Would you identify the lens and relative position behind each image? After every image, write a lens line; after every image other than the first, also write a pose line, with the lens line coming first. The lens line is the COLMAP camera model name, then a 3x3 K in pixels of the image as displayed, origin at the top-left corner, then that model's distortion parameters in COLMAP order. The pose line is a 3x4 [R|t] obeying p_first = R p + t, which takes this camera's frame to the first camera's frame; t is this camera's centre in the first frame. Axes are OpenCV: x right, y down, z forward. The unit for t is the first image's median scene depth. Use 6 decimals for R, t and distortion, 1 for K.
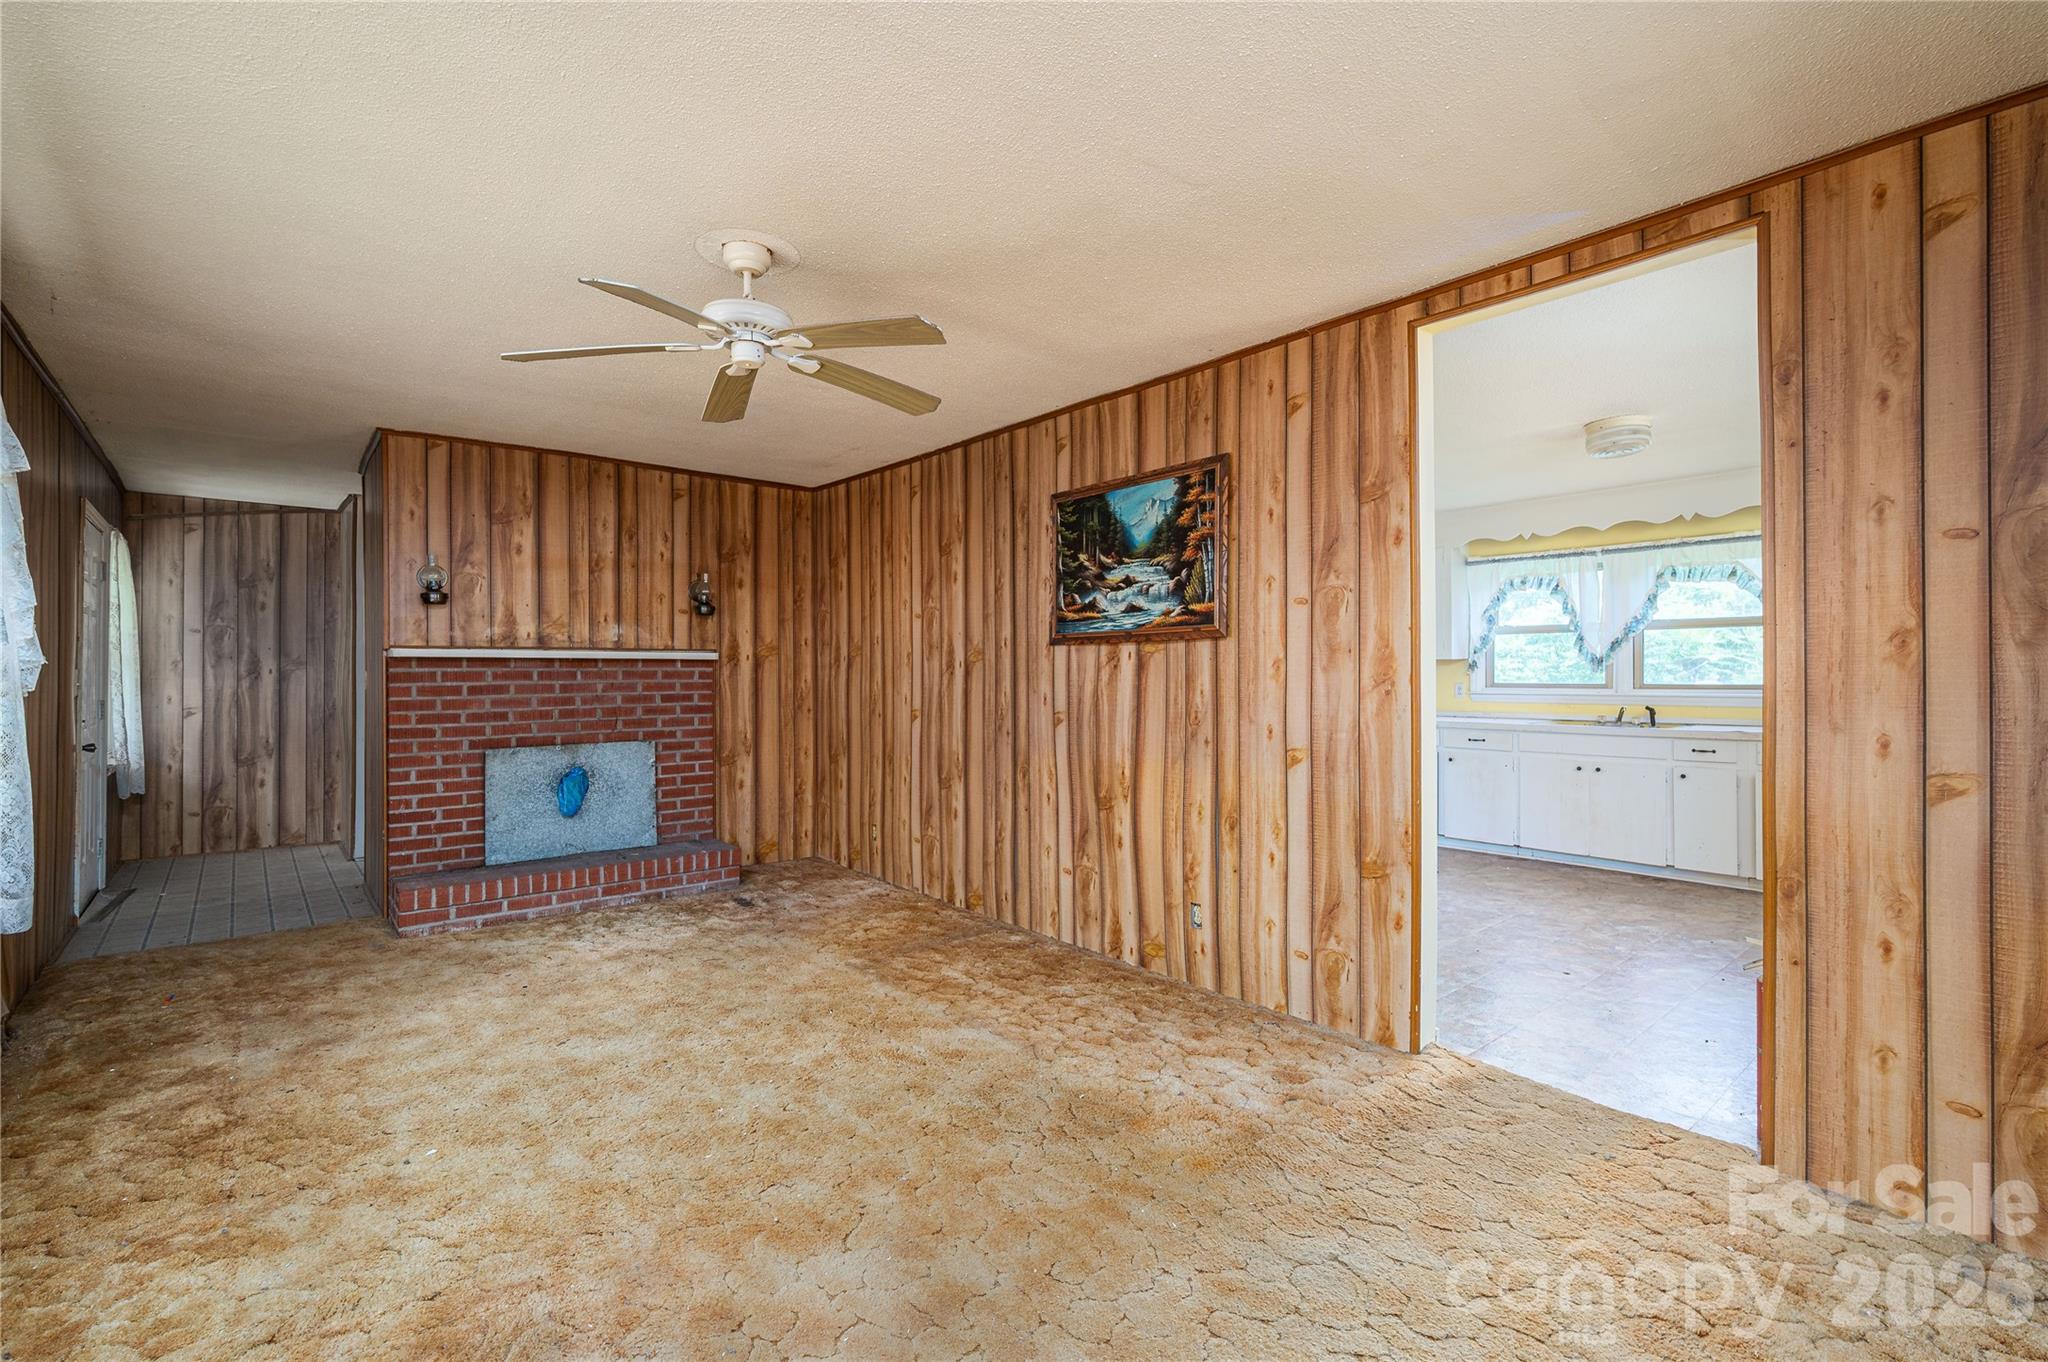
lens RADIAL K [[902.2, 0, 1054.3], [0, 902.2, 673.8], [0, 0, 1]] dist [0.001450, -0.000062]
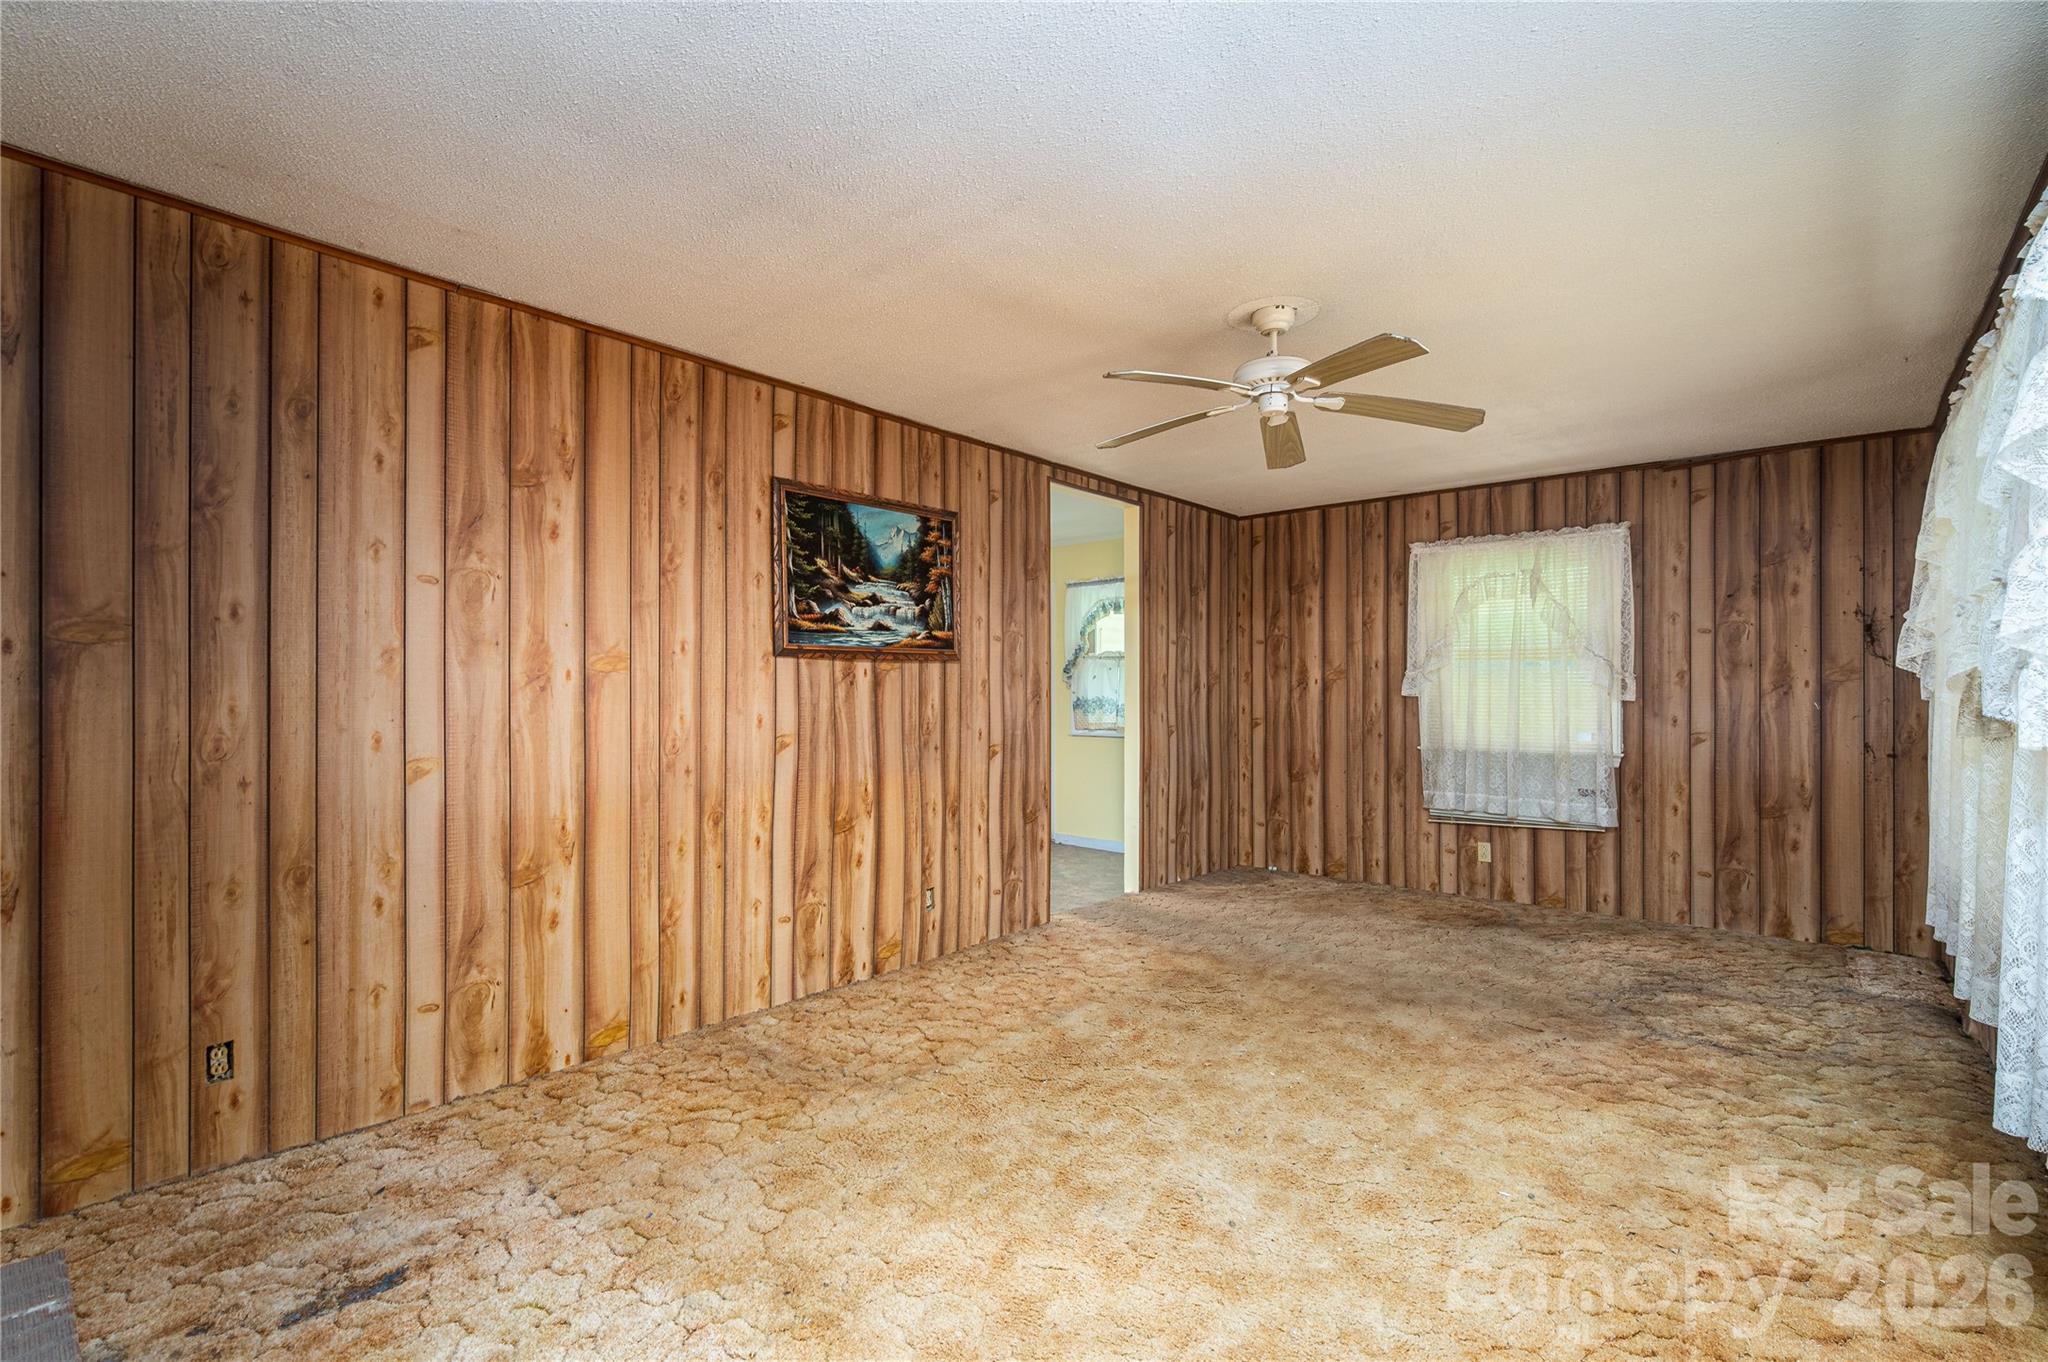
lens RADIAL K [[902.8, 0, 993.7], [0, 902.8, 687.5], [0, 0, 1]] dist [0.000239, -0.000018]
pose [[-0.100637, 0.005447, 0.994908, -0.859587], [0.001019, 0.999985, -0.005372, 0.002101], [-0.994923, 0.000473, -0.100641, 0.883058]]
